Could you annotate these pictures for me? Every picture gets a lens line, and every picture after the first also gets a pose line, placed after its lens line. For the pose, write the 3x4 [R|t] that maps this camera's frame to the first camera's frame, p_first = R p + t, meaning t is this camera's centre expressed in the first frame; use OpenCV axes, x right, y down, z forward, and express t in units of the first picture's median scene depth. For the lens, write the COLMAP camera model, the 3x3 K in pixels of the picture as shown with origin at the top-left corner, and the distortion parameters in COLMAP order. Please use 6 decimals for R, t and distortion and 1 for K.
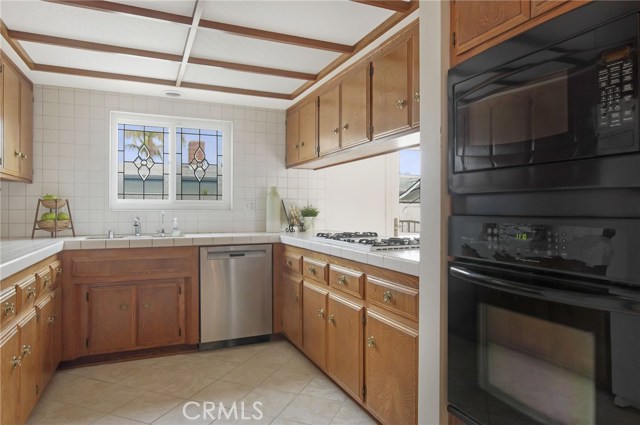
lens RADIAL K [[401.1, 0, 321.1], [0, 401.1, 205.8], [0, 0, 1]] dist [-0.001259, 0.001235]
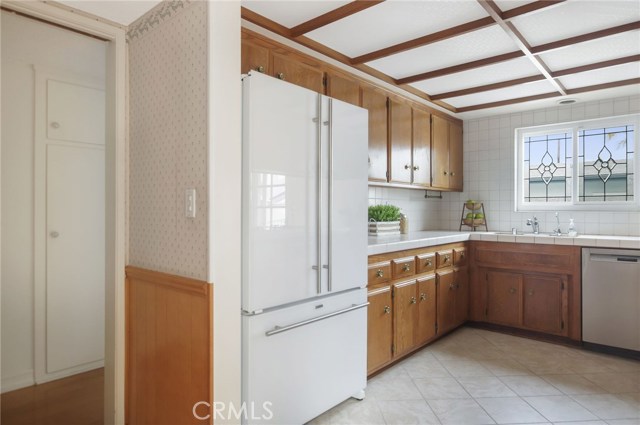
lens RADIAL K [[401.1, 0, 321.7], [0, 401.1, 213.0], [0, 0, 1]] dist [-0.001259, 0.001235]
pose [[0.414927, 0.007338, -0.909825, 0.355635], [0.007568, 0.999905, 0.011515, -0.002527], [0.909823, -0.011664, 0.414832, -0.030501]]
